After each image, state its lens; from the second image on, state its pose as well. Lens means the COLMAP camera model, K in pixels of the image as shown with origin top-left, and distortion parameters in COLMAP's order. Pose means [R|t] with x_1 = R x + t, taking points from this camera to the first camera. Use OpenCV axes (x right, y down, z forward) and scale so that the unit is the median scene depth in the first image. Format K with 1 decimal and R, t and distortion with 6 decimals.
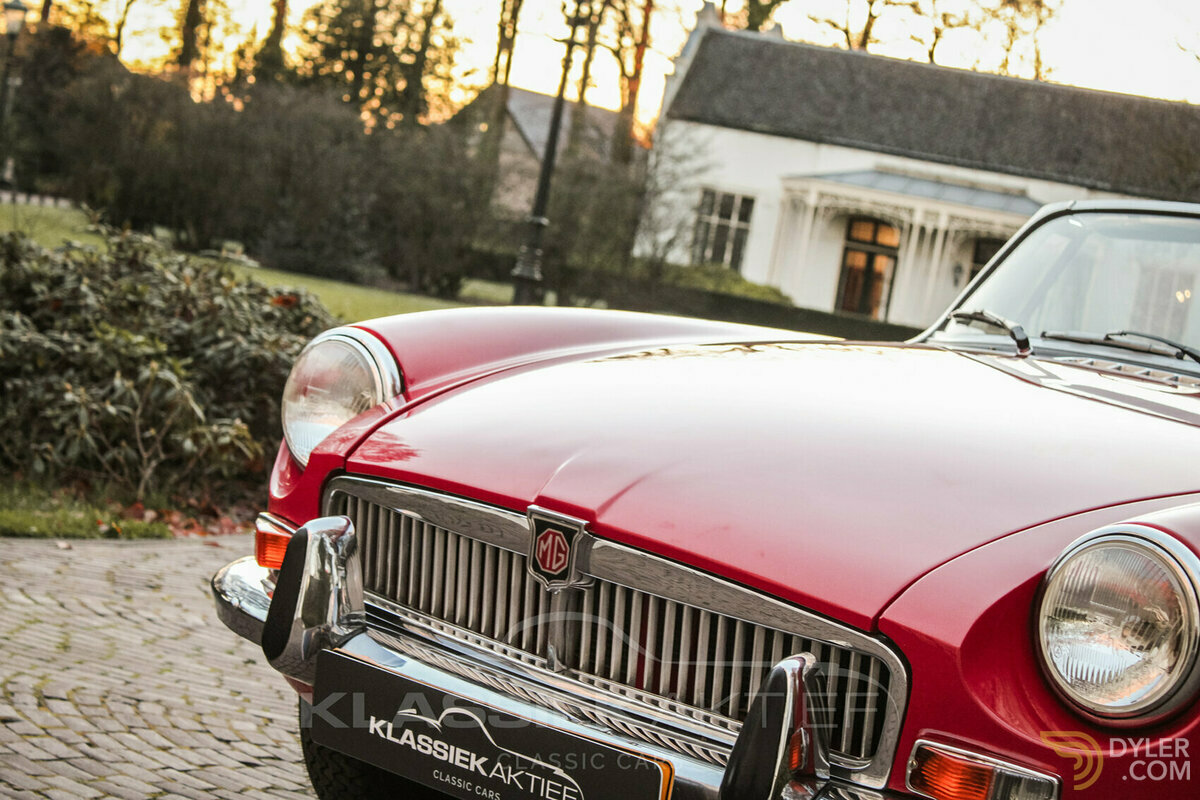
lens RADIAL K [[2758.5, 0, 600.0], [0, 2758.5, 400.0], [0, 0, 1]] dist [-0.009954, -0.068290]
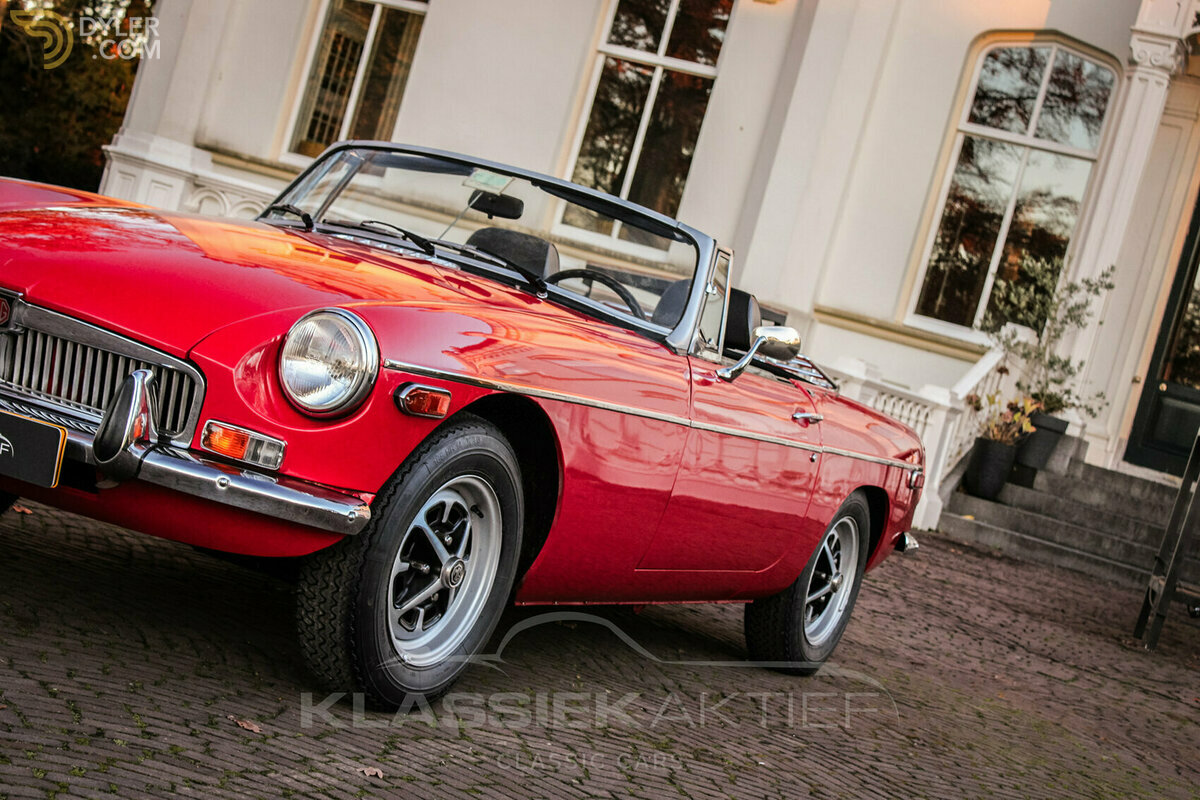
lens RADIAL K [[2294.5, 0, 600.0], [0, 2294.5, 400.0], [0, 0, 1]] dist [-0.004457, 0.011221]
pose [[0.965010, 0.053719, 0.256650, -0.021985], [-0.064655, 0.997316, 0.034355, 0.041555], [-0.254116, -0.049747, 0.965894, -0.486930]]
